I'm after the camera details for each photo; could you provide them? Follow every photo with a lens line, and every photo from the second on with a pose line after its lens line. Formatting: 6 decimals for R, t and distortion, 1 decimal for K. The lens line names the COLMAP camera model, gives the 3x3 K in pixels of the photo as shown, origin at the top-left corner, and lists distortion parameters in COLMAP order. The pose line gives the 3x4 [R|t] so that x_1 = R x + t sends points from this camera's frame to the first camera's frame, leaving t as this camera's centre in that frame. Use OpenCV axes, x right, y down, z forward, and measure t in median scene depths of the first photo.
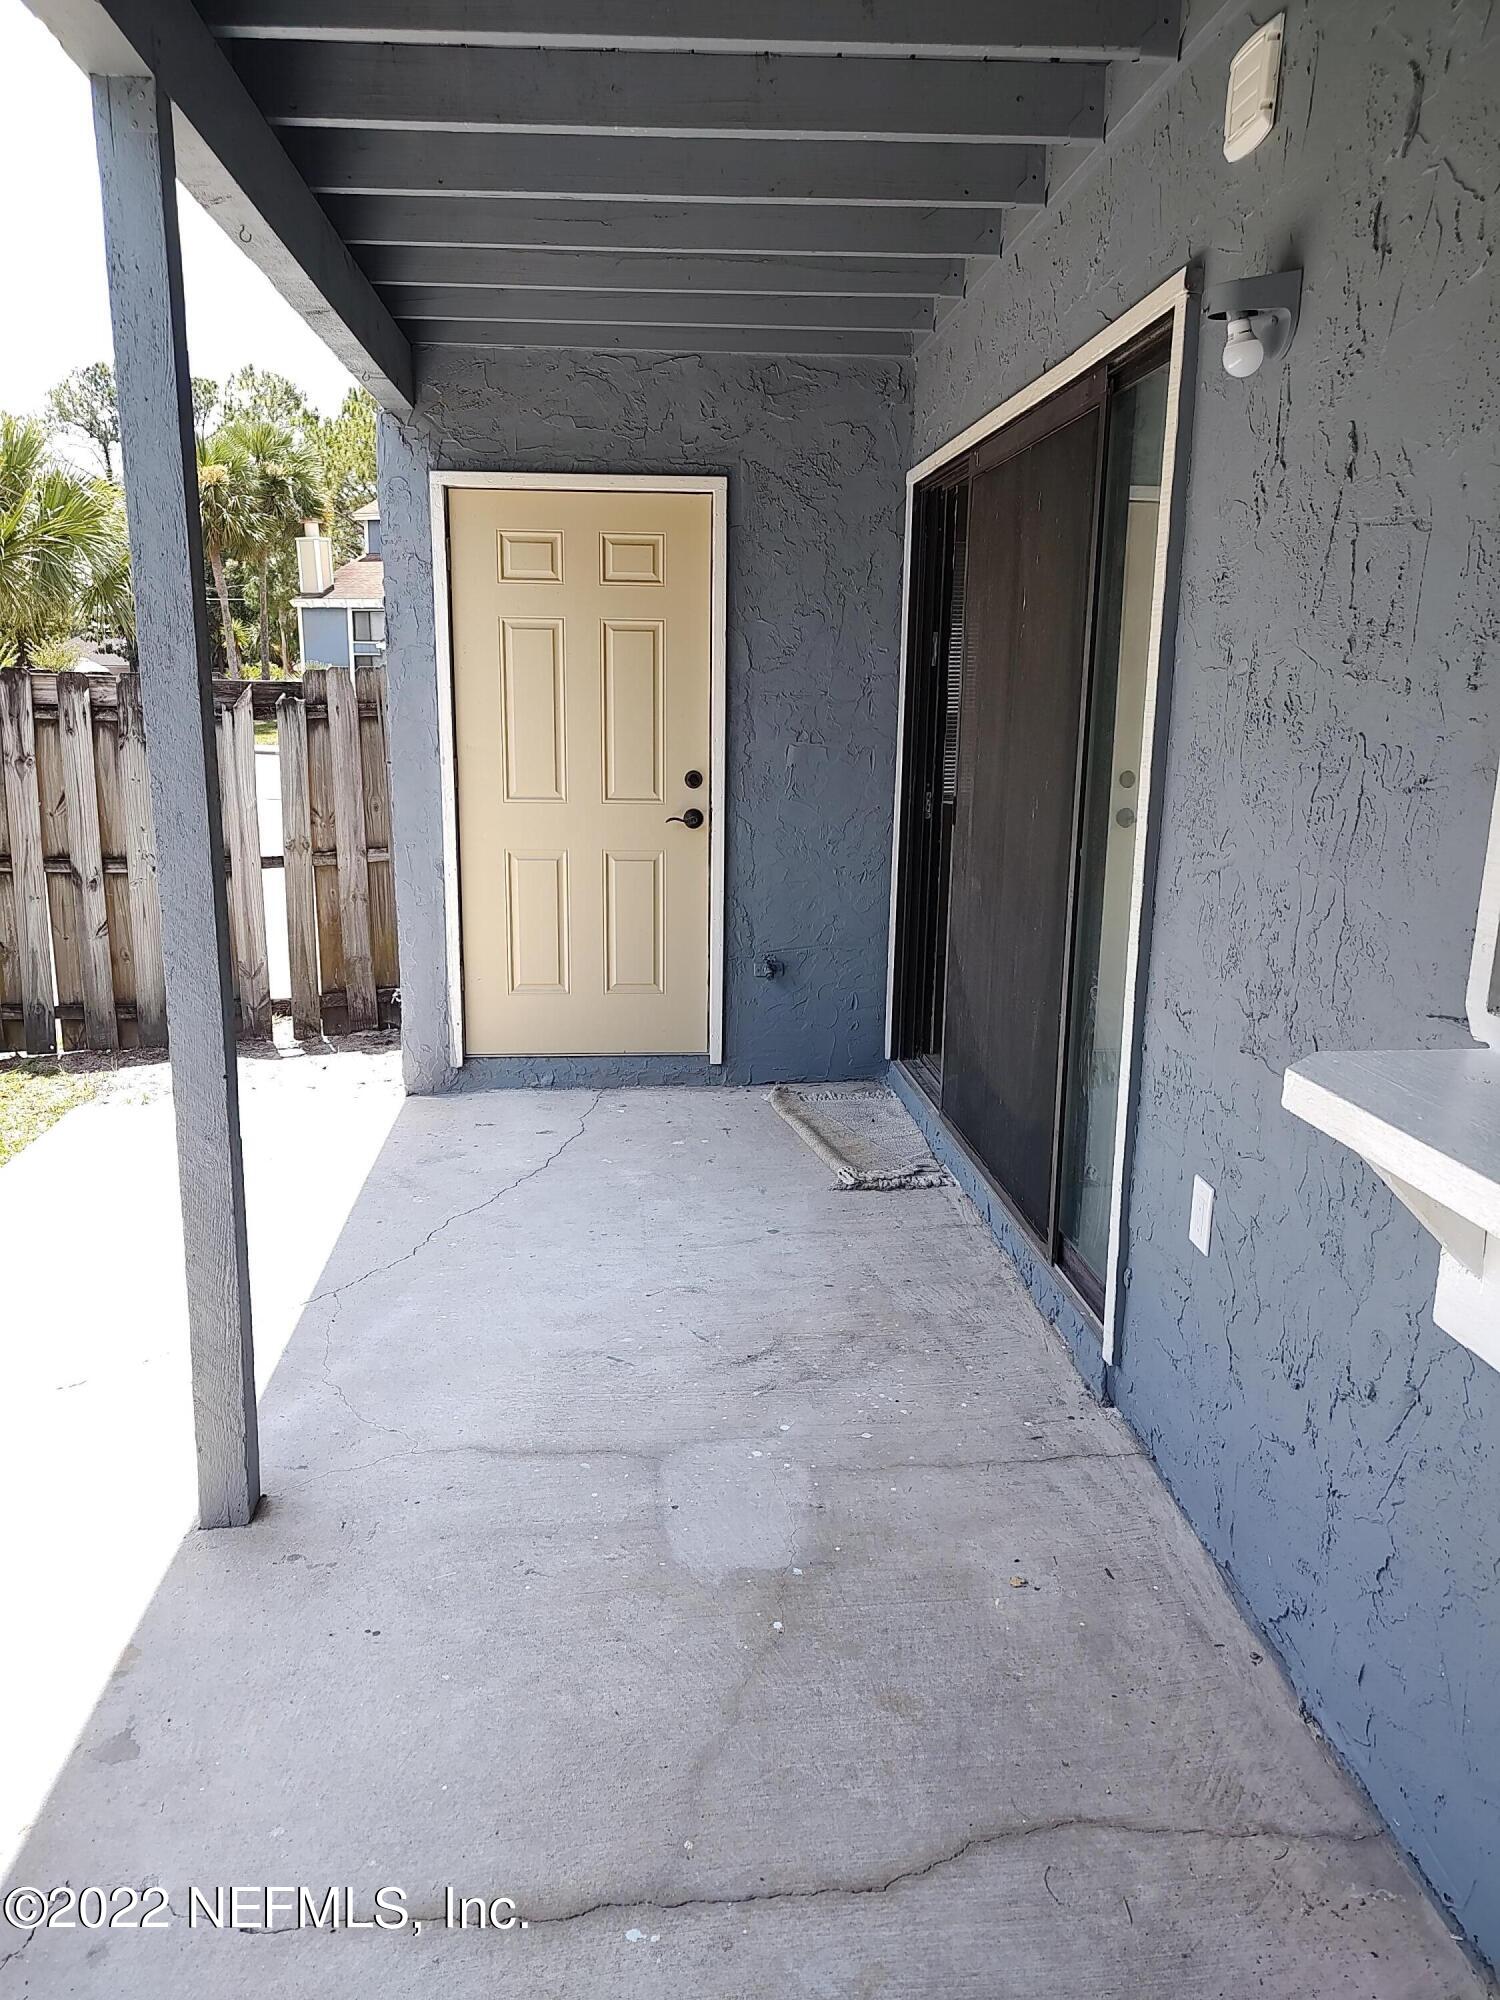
lens RADIAL K [[1431.9, 0, 745.5], [0, 1431.9, 1001.7], [0, 0, 1]] dist [0.008046, -0.000253]
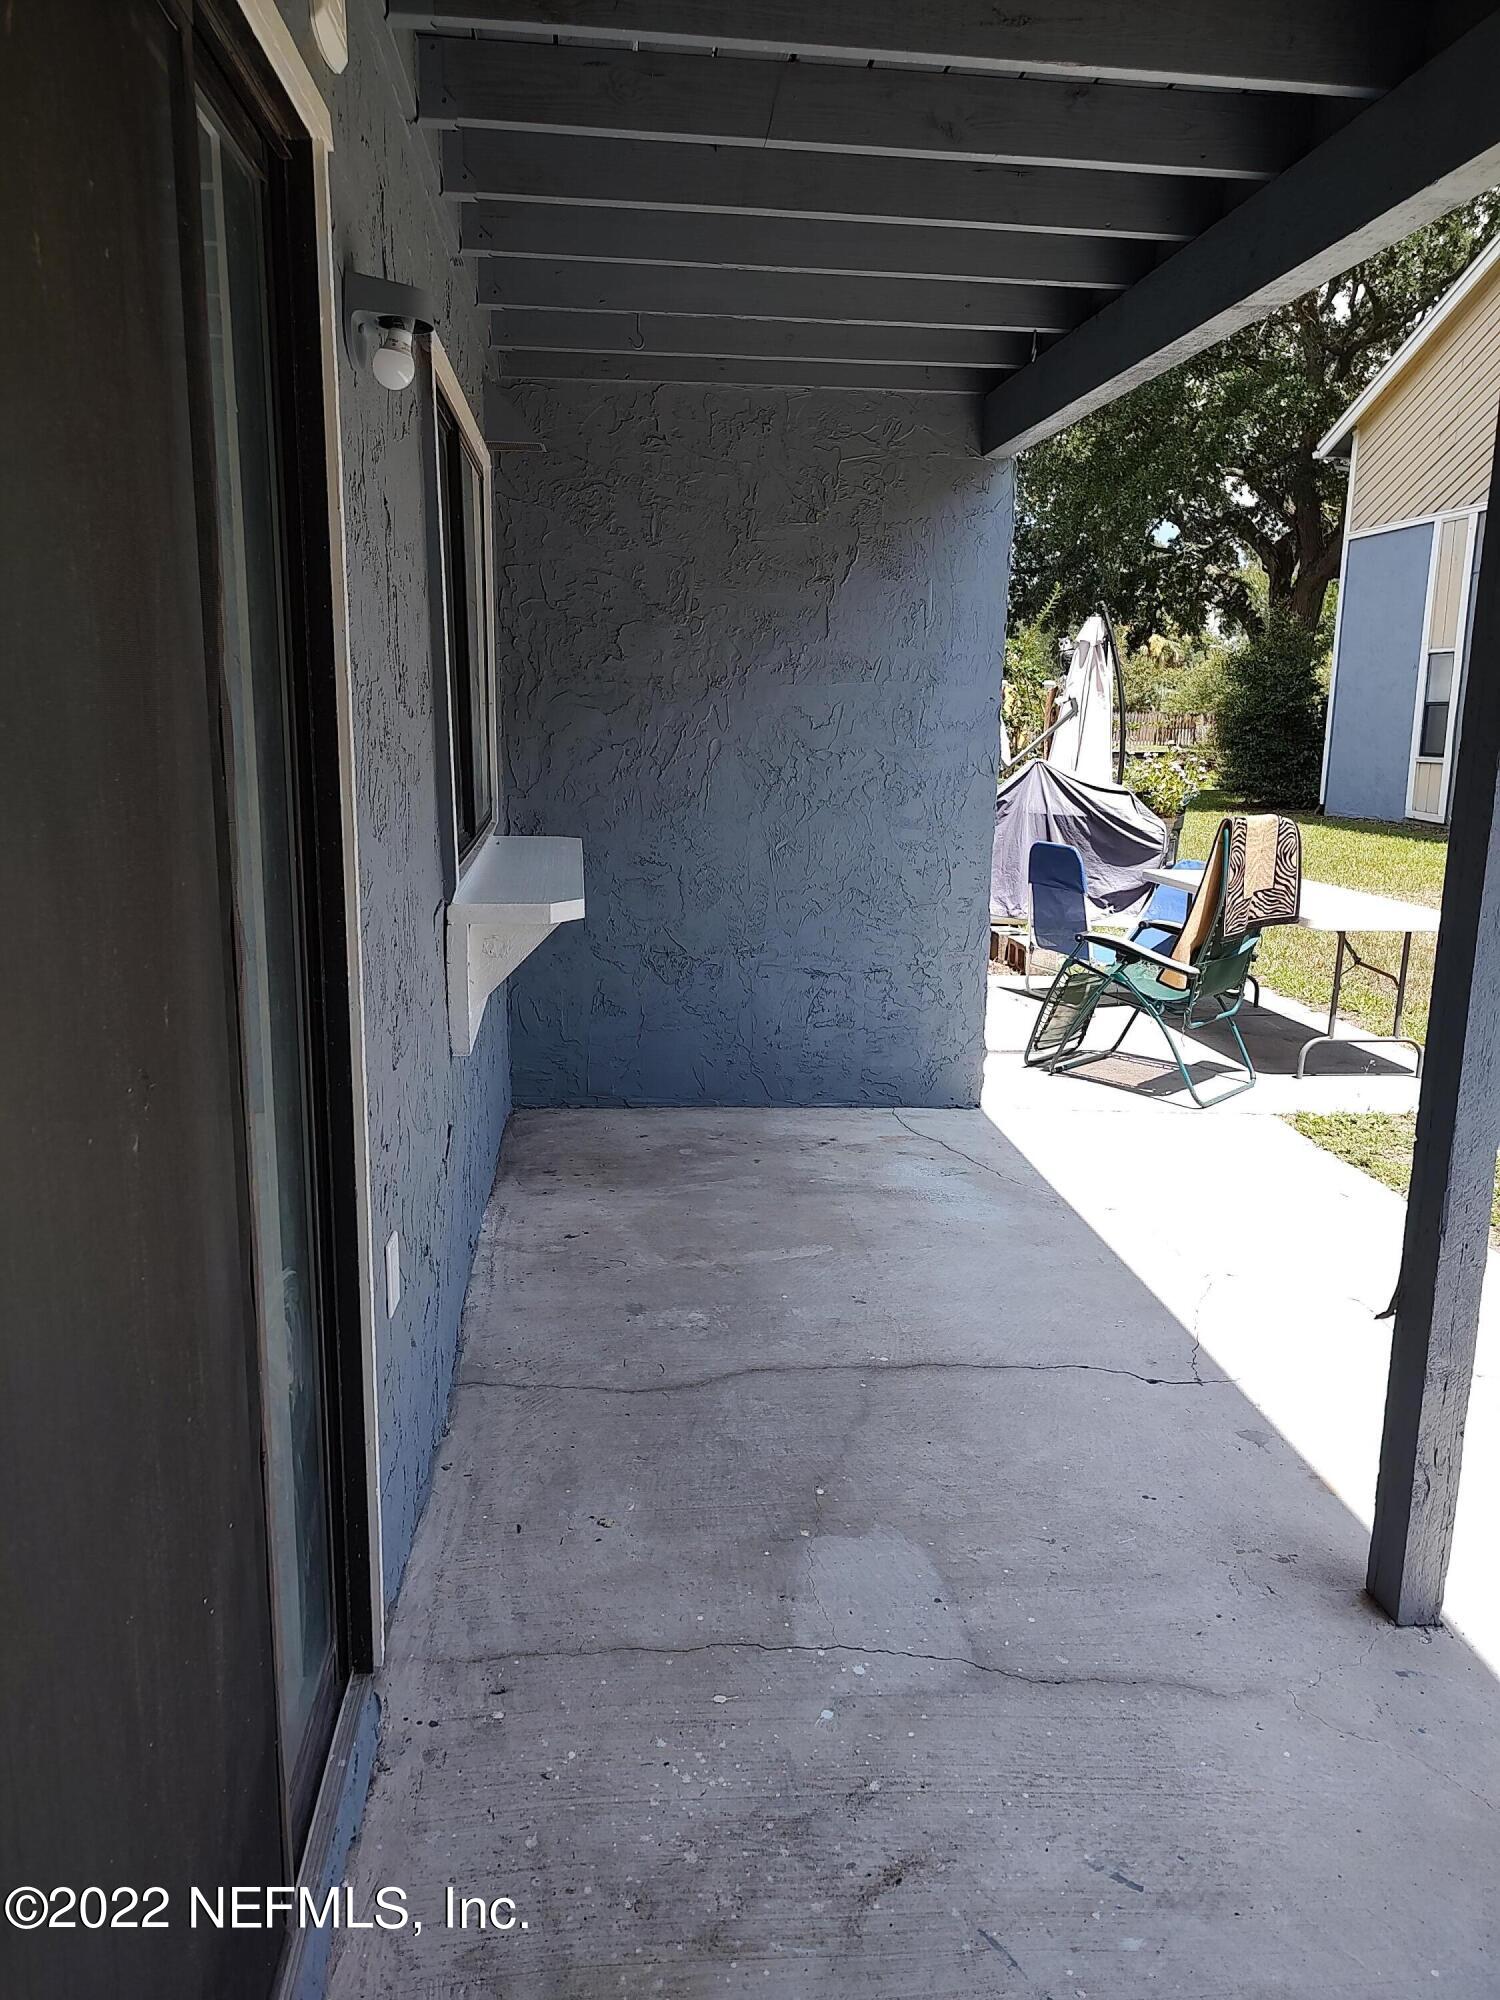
lens RADIAL K [[1431.9, 0, 745.5], [0, 1431.9, 1001.7], [0, 0, 1]] dist [0.008046, -0.000253]
pose [[-0.999656, -0.020839, -0.015932, 0.103162], [-0.025544, 0.911507, 0.410491, -0.399951], [0.005968, 0.410757, -0.911725, 1.756674]]
